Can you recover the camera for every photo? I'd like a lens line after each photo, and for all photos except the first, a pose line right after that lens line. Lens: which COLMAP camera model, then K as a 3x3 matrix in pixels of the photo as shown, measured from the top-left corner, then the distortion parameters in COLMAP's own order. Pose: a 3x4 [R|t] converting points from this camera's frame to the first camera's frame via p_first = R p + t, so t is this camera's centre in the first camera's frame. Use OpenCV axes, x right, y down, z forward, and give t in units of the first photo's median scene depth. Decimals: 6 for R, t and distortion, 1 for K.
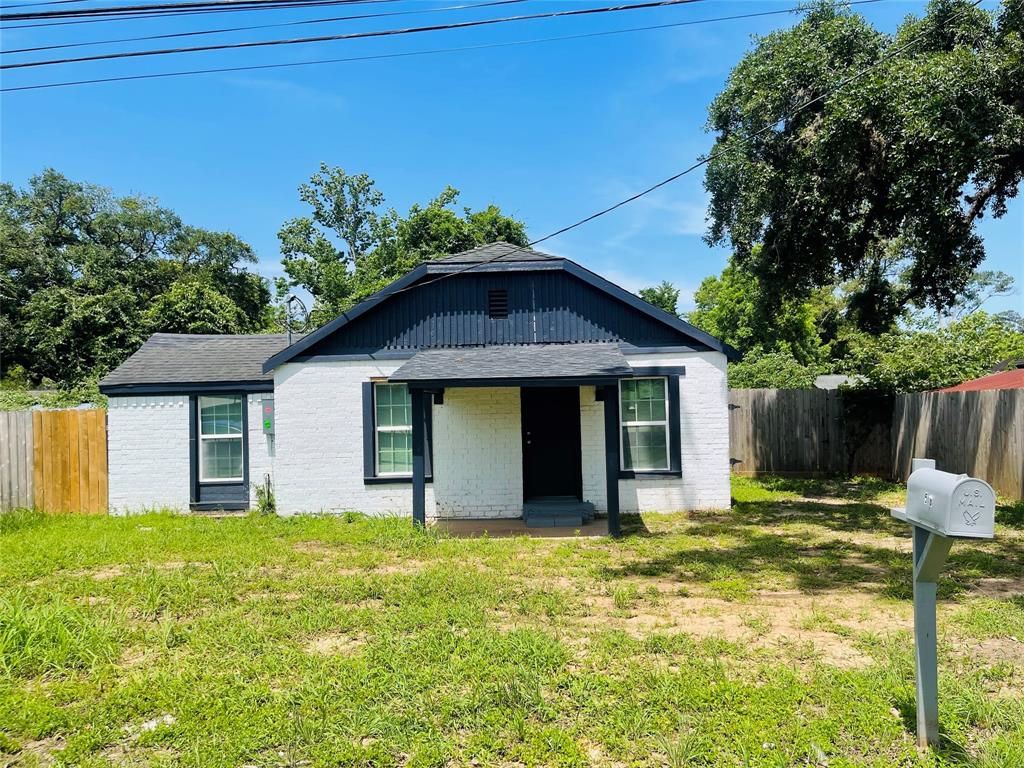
lens RADIAL K [[769.6, 0, 519.4], [0, 769.6, 379.7], [0, 0, 1]] dist [0.051173, -0.034914]
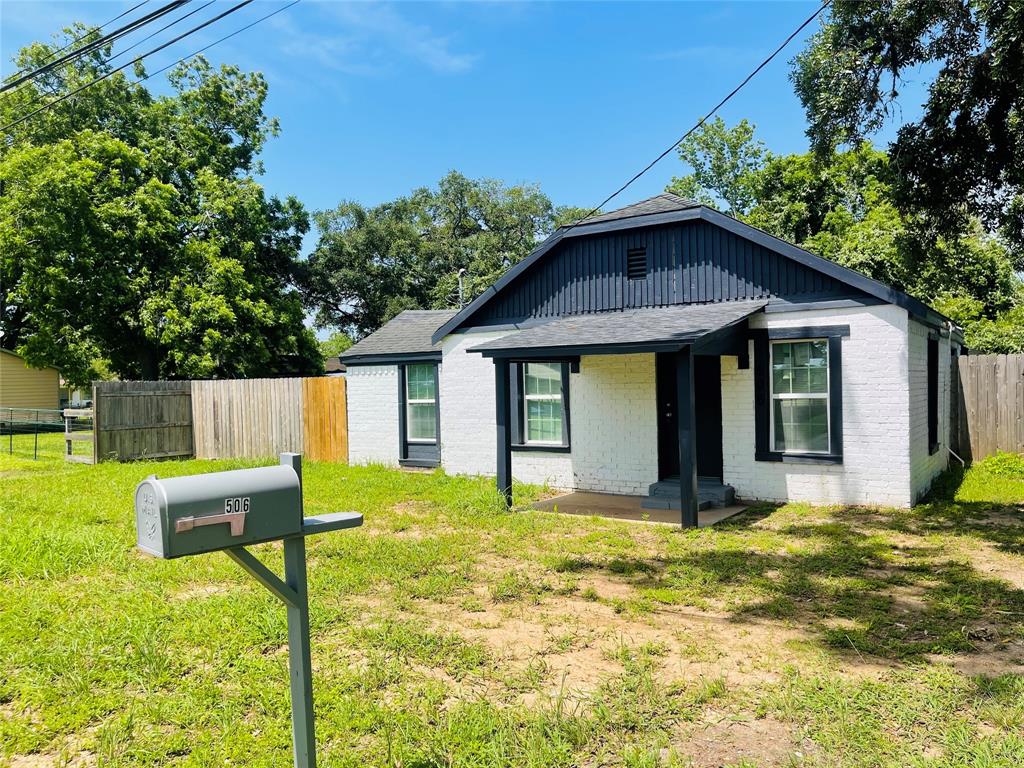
lens RADIAL K [[769.6, 0, 518.4], [0, 769.6, 387.9], [0, 0, 1]] dist [0.051173, -0.034914]
pose [[0.853112, 0.009482, -0.521642, 0.333567], [0.019835, 0.998523, 0.050588, 0.000364], [0.521351, -0.053504, 0.851663, 0.136353]]
